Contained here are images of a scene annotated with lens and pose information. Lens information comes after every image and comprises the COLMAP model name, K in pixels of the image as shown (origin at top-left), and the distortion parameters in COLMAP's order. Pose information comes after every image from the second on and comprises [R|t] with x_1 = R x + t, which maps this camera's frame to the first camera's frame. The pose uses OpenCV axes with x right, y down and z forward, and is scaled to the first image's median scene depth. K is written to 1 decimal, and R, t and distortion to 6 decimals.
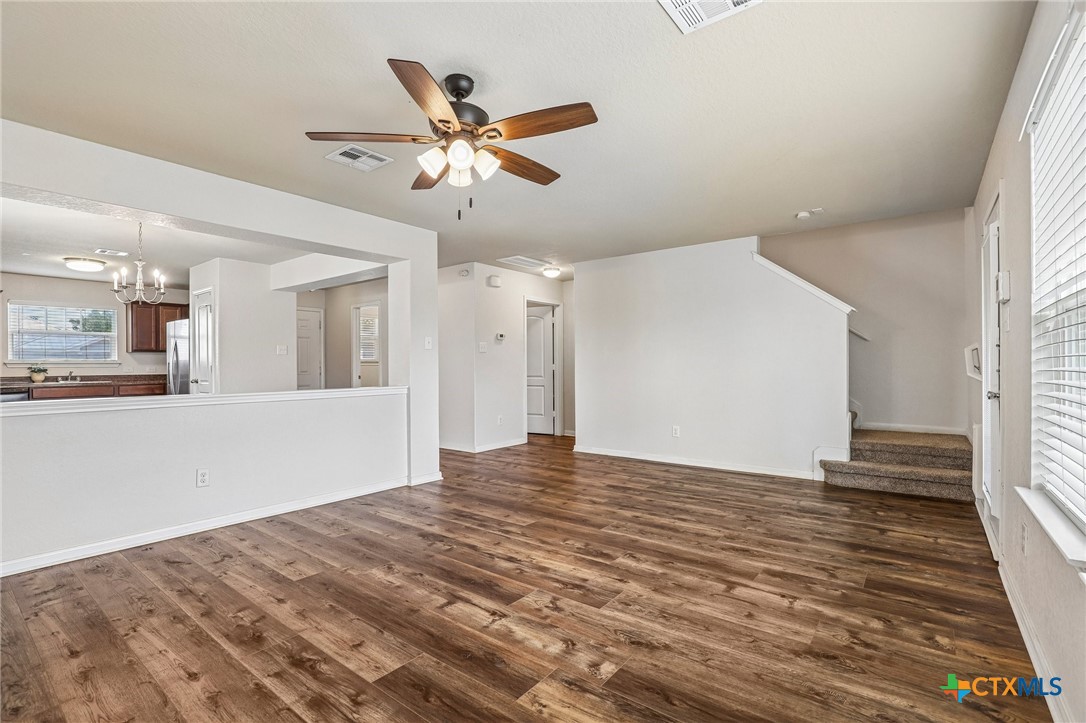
lens RADIAL K [[498.6, 0, 548.6], [0, 498.6, 357.4], [0, 0, 1]] dist [-0.030136, 0.004812]
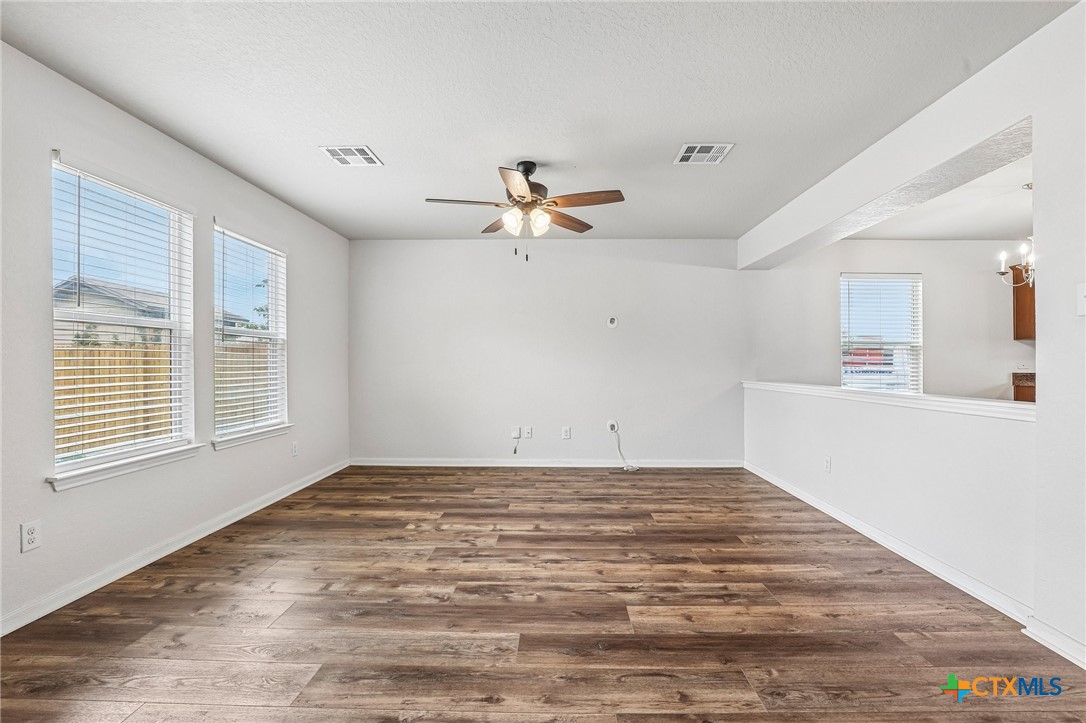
lens RADIAL K [[498.6, 0, 548.3], [0, 498.6, 371.3], [0, 0, 1]] dist [-0.030136, 0.004812]
pose [[-0.806793, 0.015771, -0.590623, 0.474410], [0.017274, 0.999846, 0.003103, 0.030314], [0.590581, -0.007699, -0.806942, 1.679698]]
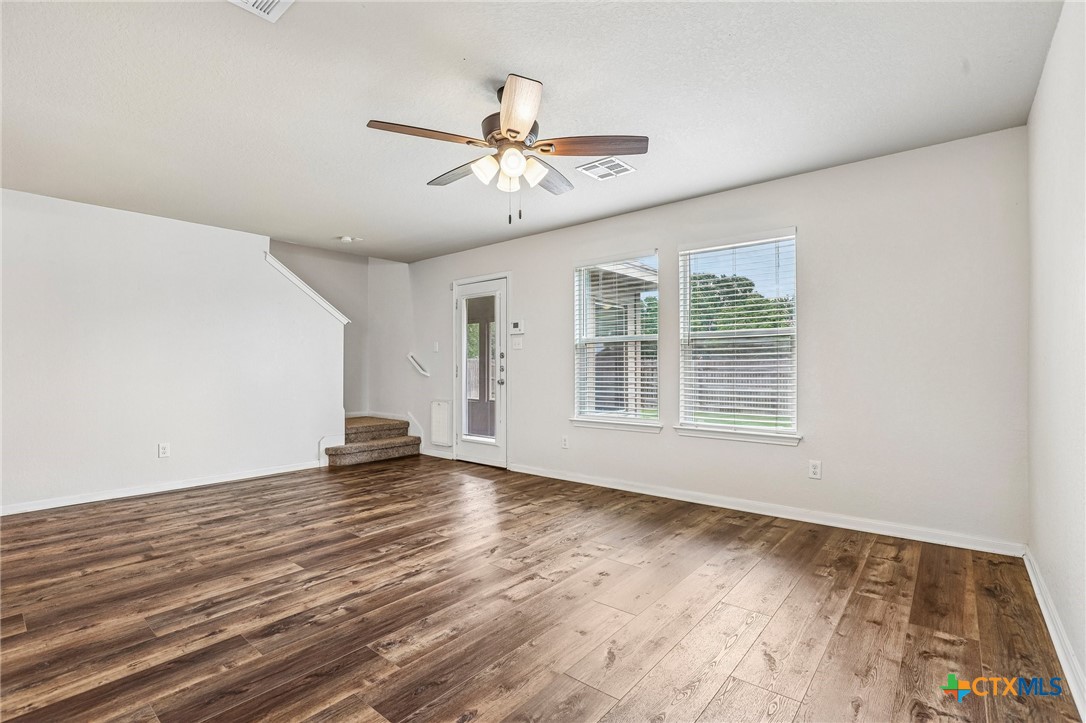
lens RADIAL K [[498.6, 0, 552.3], [0, 498.6, 362.6], [0, 0, 1]] dist [-0.030136, 0.004812]
pose [[0.032325, 0.011613, 0.999410, -0.937189], [-0.014863, 0.999828, -0.011137, 0.017738], [-0.999367, -0.014495, 0.032492, 0.673262]]
